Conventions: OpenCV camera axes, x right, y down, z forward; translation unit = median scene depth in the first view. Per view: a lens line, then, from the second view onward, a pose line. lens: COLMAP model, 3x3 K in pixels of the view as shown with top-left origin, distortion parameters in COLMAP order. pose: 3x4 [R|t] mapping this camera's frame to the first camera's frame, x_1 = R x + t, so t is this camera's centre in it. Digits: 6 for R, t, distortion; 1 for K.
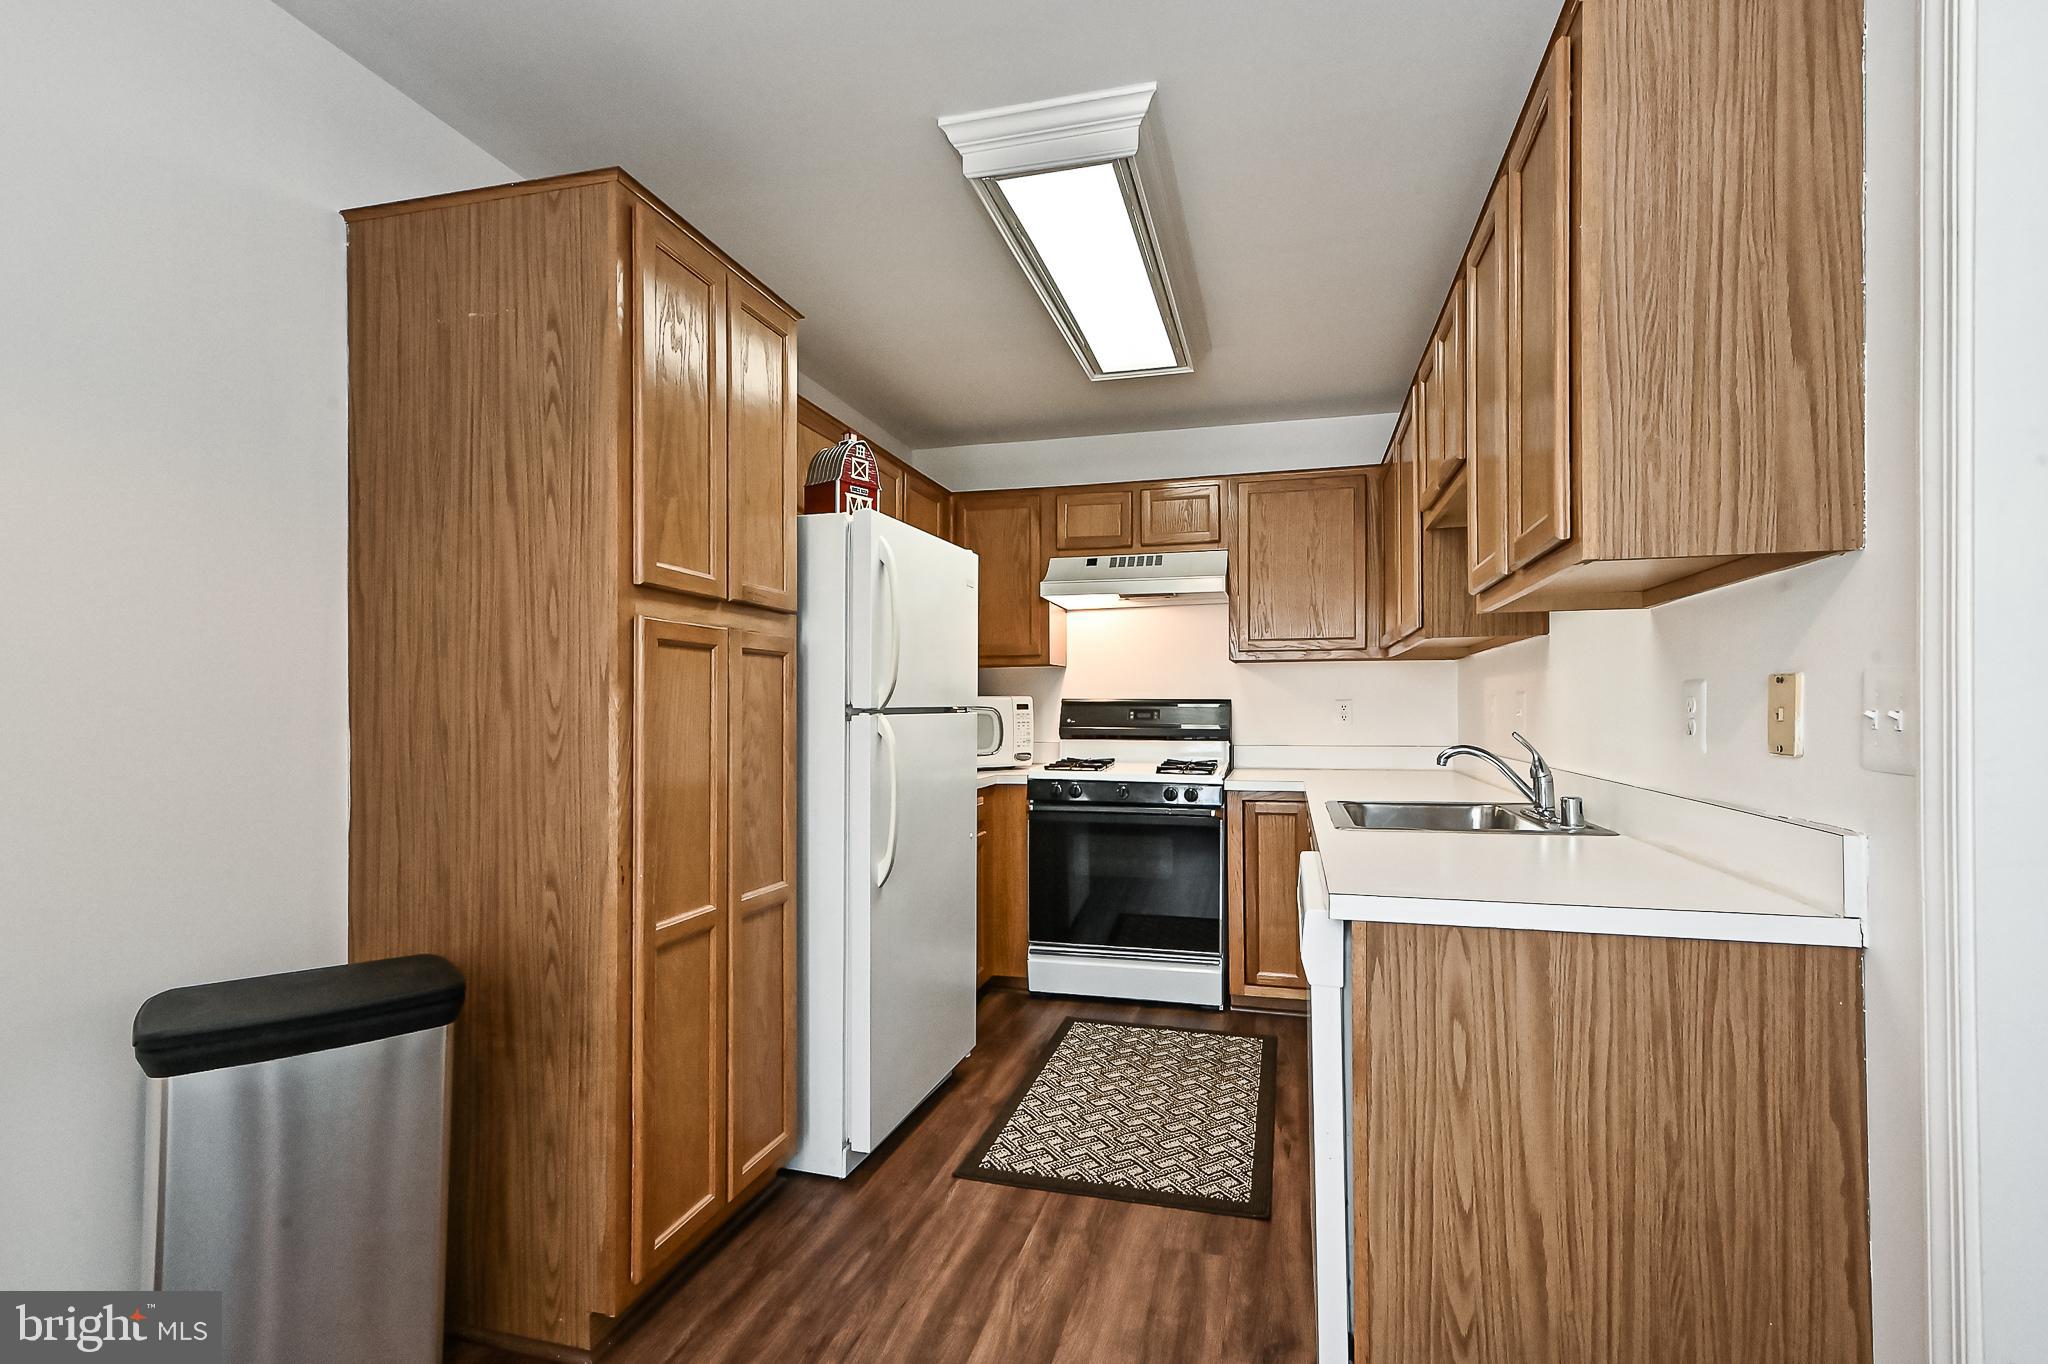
lens RADIAL K [[926.6, 0, 1027.9], [0, 926.6, 694.5], [0, 0, 1]] dist [-0.000367, -0.000139]
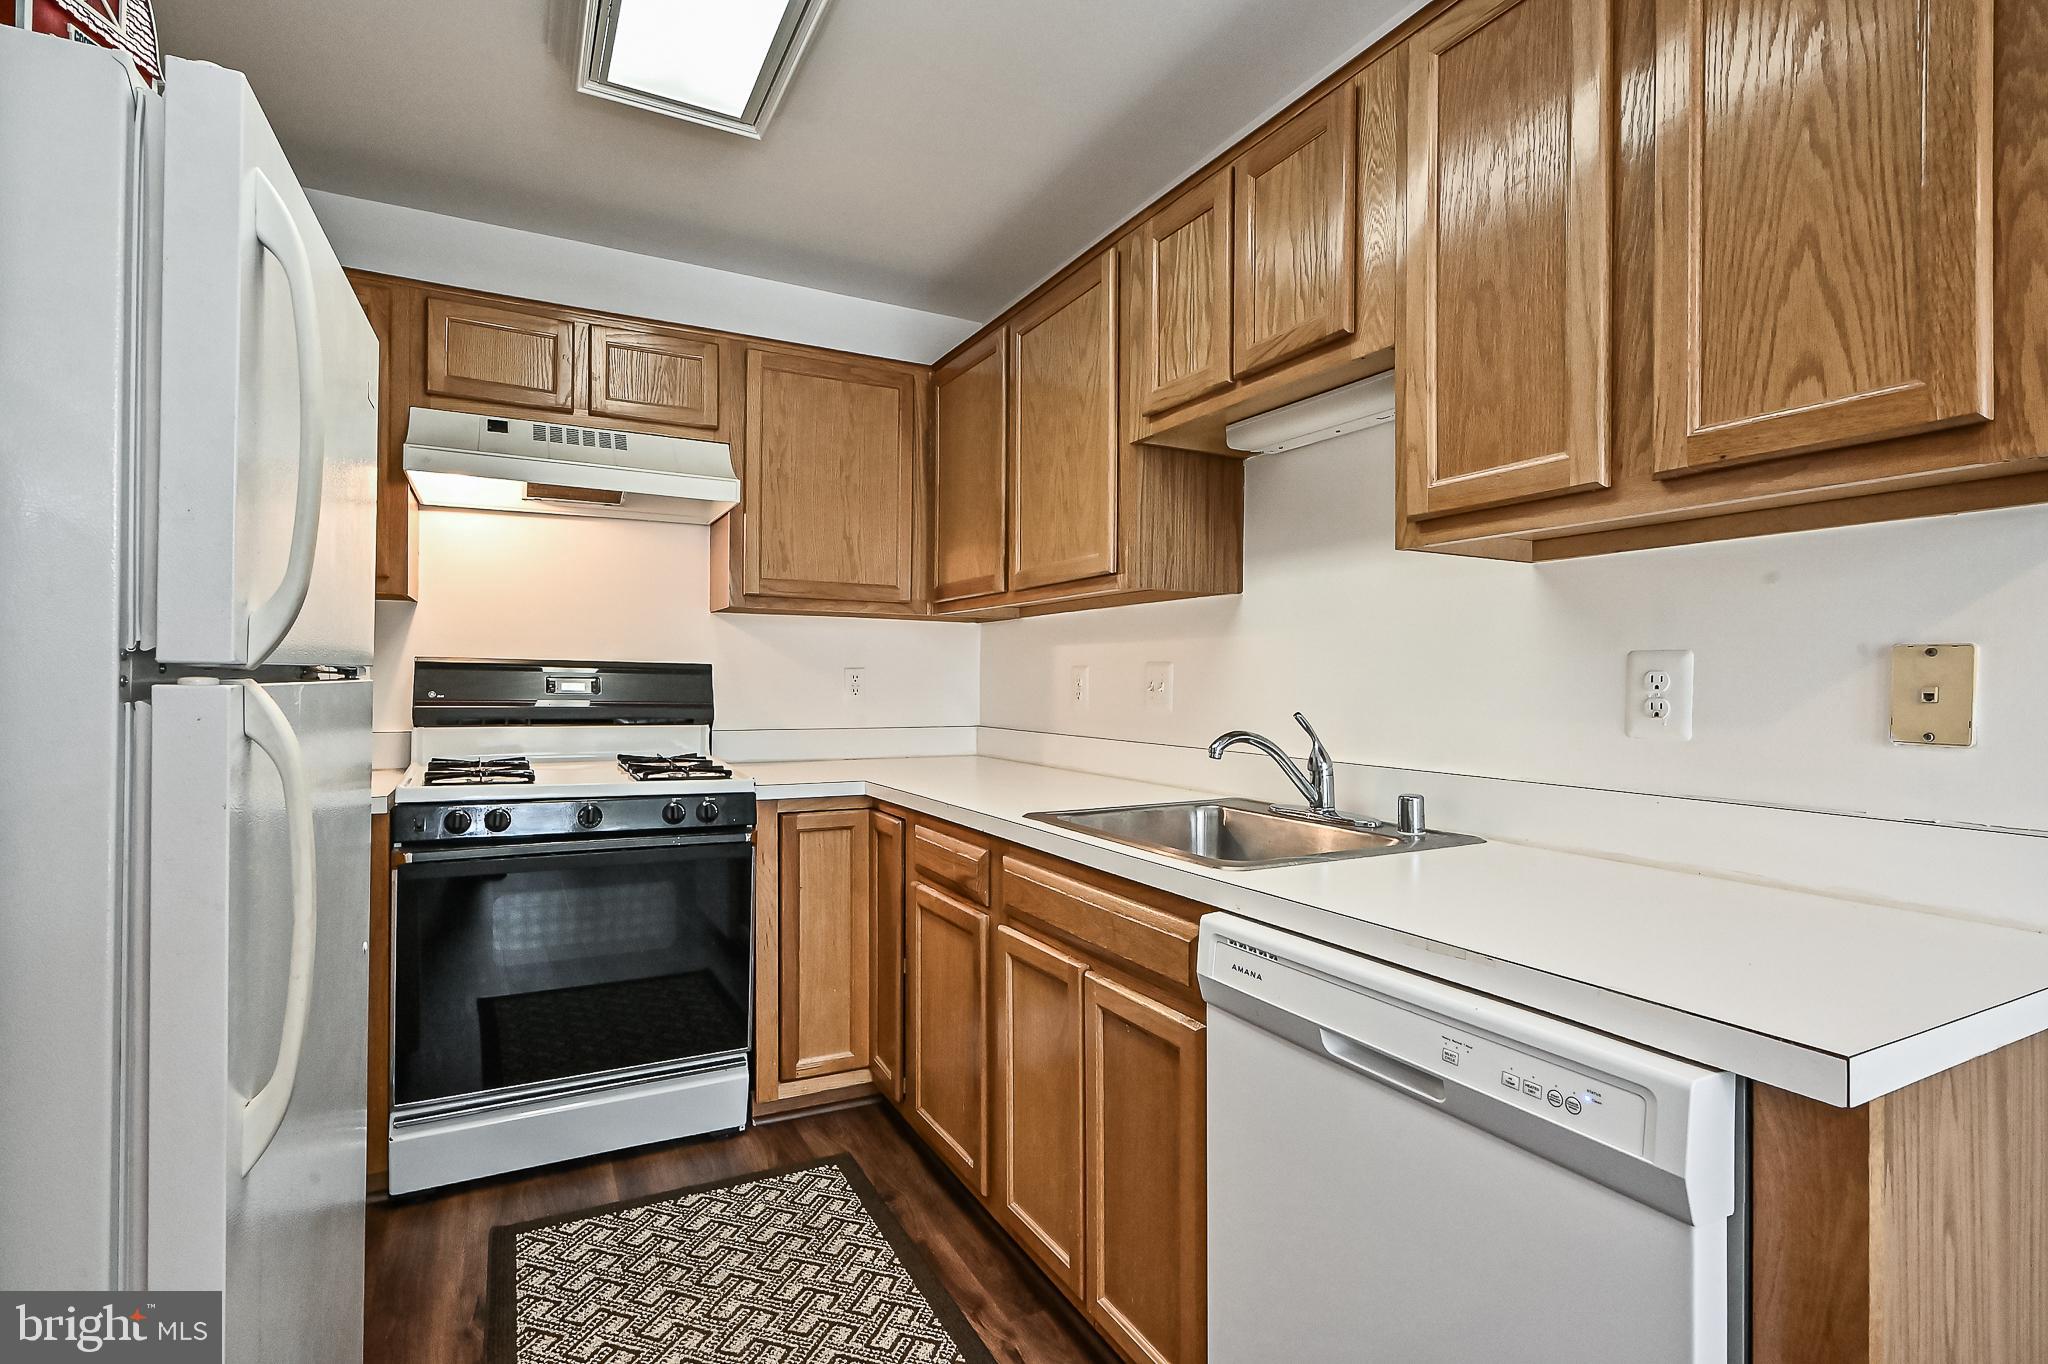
lens RADIAL K [[982.7, 0, 1017.0], [0, 982.7, 687.0], [0, 0, 1]] dist [0.000388, 0.000132]
pose [[0.725547, 0.006033, 0.688146, -0.137643], [-0.021197, 0.999683, 0.013585, 0.008187], [-0.687846, -0.024444, 0.725445, 0.362692]]
